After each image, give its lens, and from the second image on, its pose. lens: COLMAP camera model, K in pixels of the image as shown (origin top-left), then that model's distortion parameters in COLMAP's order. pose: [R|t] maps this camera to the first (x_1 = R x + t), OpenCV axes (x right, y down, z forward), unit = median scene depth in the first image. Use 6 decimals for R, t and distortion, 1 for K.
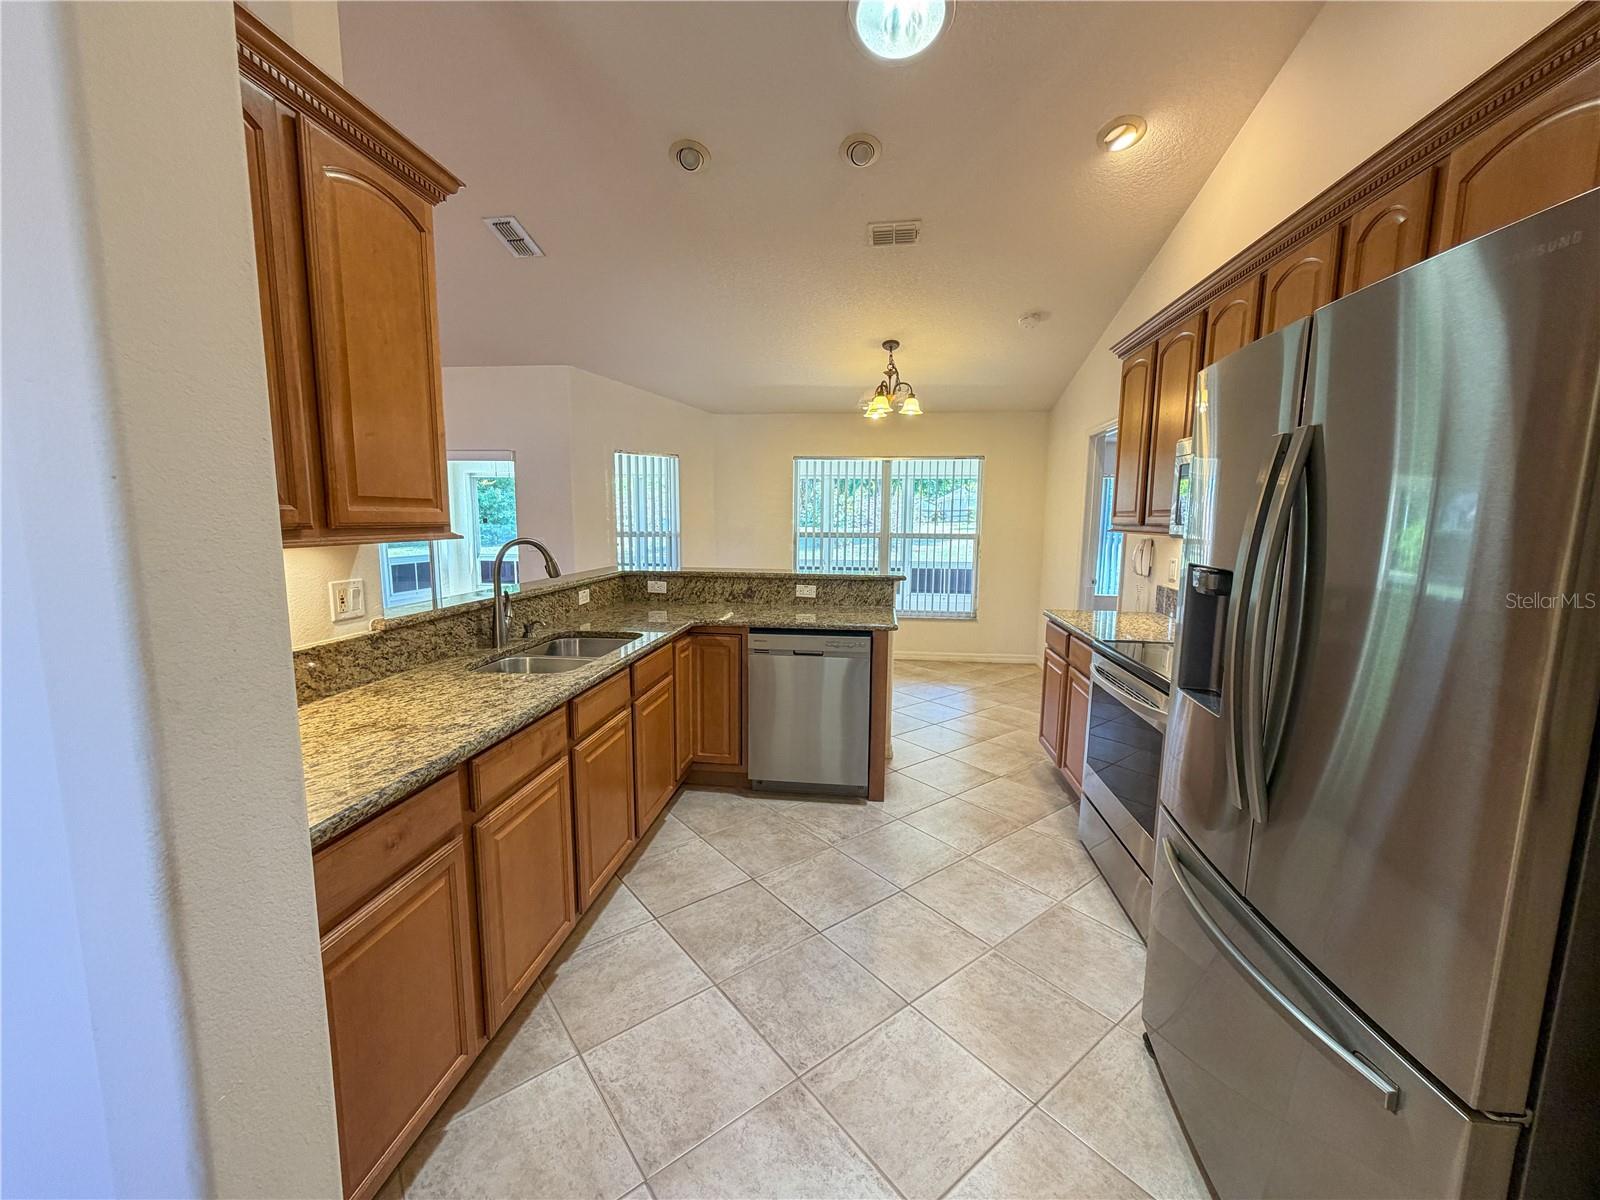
lens RADIAL K [[638.0, 0, 801.7], [0, 638.0, 604.1], [0, 0, 1]] dist [-0.000159, 0.000620]
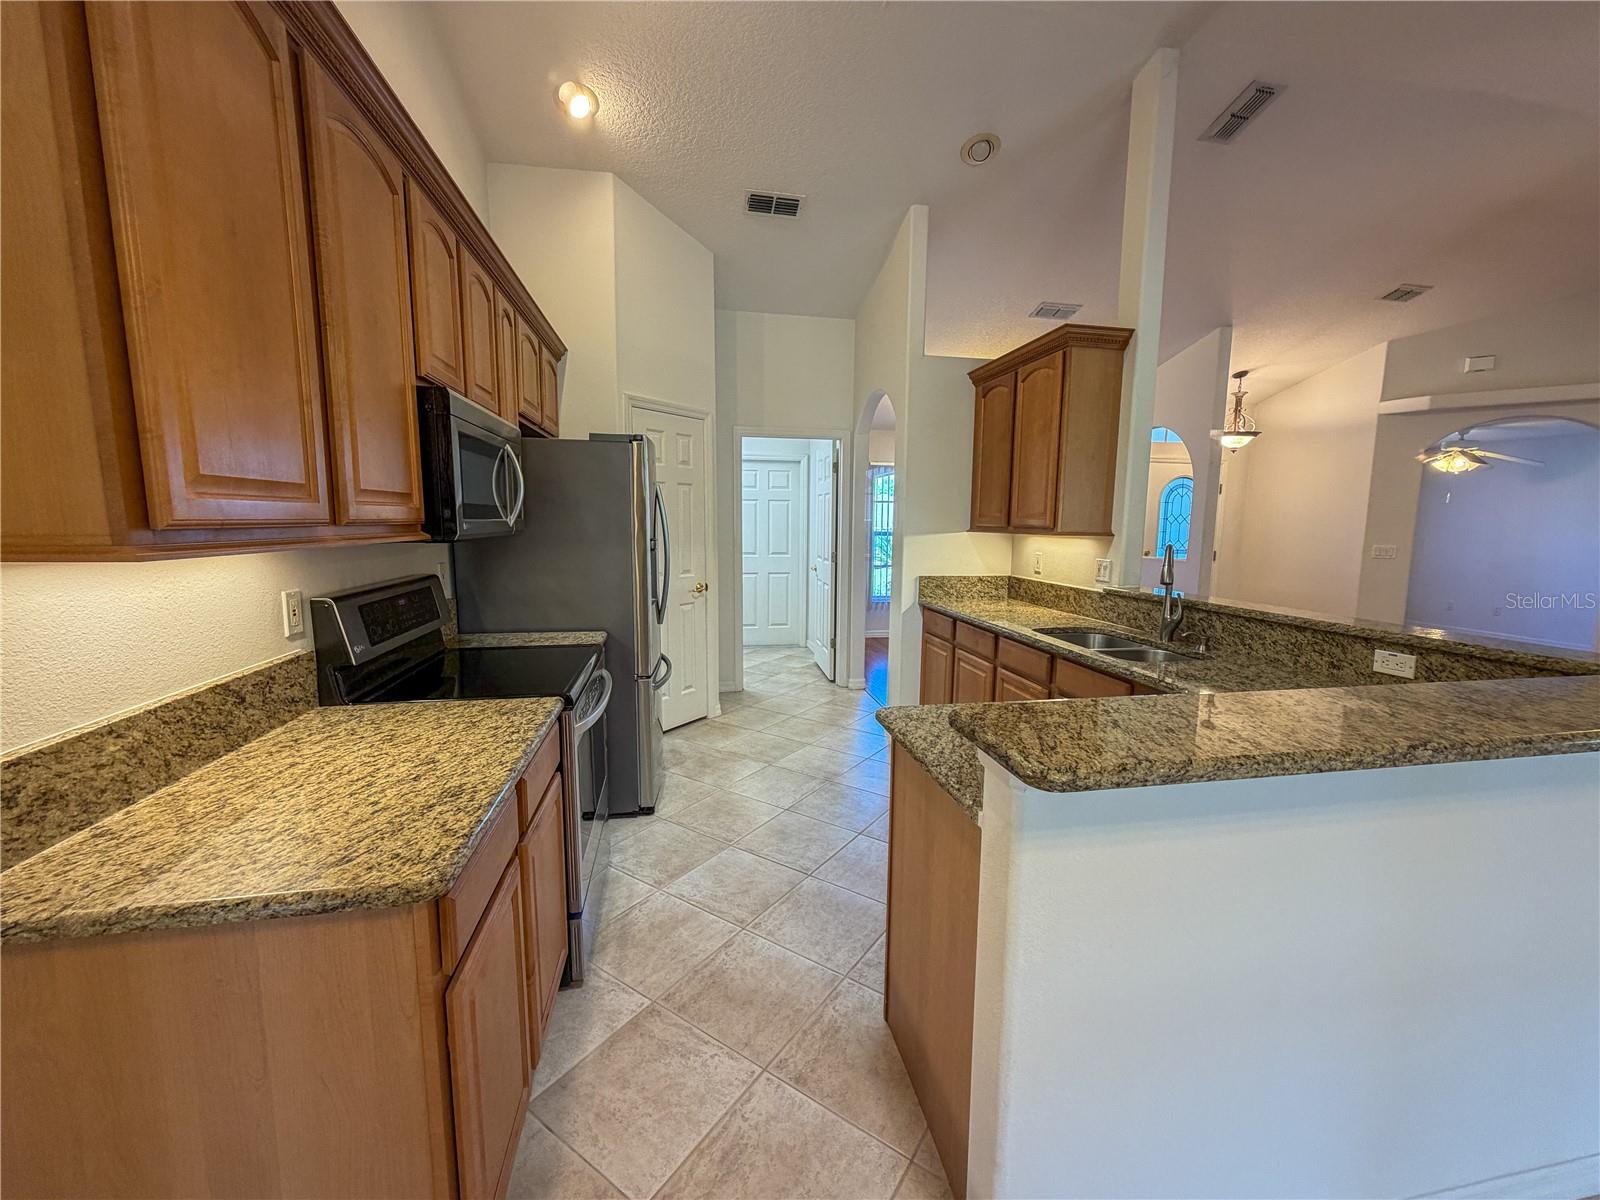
lens RADIAL K [[638.0, 0, 803.3], [0, 638.0, 598.1], [0, 0, 1]] dist [-0.000159, 0.000620]
pose [[-0.953190, 0.017745, -0.301851, 0.561900], [-0.059824, 0.967475, 0.245791, -0.289790], [0.296395, 0.252344, -0.921126, 2.190459]]
